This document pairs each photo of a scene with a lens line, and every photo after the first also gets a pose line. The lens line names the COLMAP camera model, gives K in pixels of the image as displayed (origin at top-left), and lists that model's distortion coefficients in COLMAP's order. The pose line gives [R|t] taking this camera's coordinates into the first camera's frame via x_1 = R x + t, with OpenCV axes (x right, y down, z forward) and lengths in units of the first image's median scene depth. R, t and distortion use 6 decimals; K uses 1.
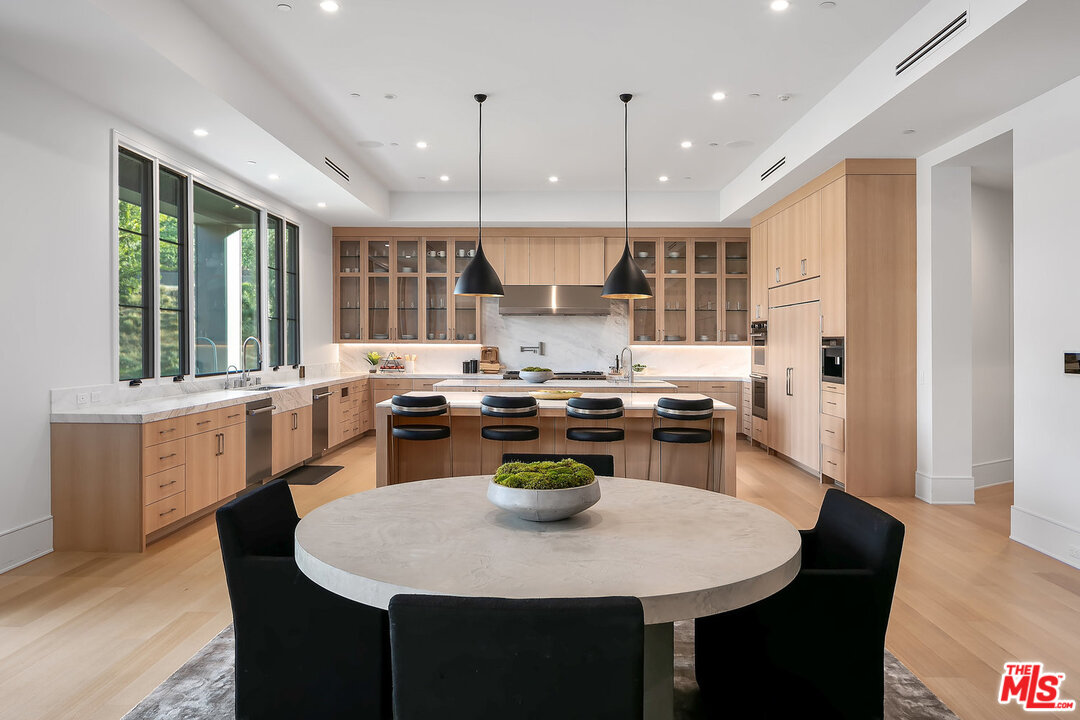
lens RADIAL K [[737.9, 0, 540.7], [0, 737.9, 348.0], [0, 0, 1]] dist [0.003596, 0.000127]
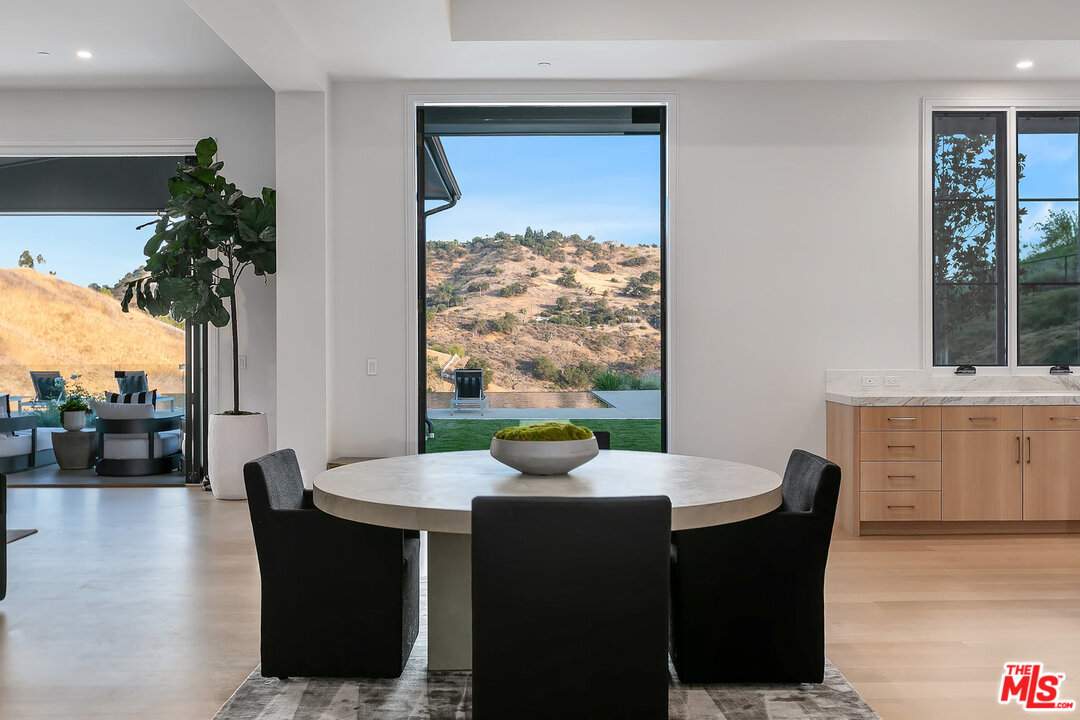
lens RADIAL K [[1131.9, 0, 540.0], [0, 1131.9, 360.0], [0, 0, 1]] dist [-0.014339, -0.013801]
pose [[0.048126, 0.002207, -0.998839, 0.409784], [-0.002168, 0.999995, 0.002105, 0.017377], [0.998839, 0.002064, 0.048131, 0.222377]]
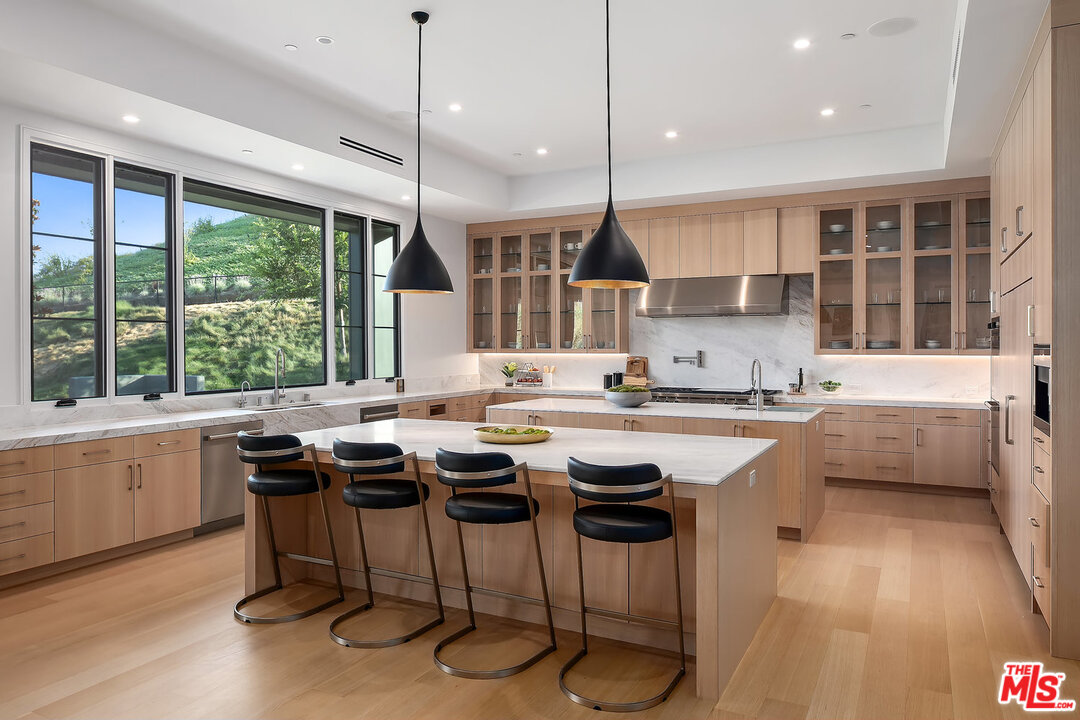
lens RADIAL K [[737.9, 0, 540.7], [0, 737.9, 348.0], [0, 0, 1]] dist [0.003596, 0.000127]
pose [[0.899439, -0.005589, -0.437011, 0.194717], [0.003370, 0.999977, -0.005851, -0.006853], [0.437033, 0.003790, 0.899437, 0.230142]]
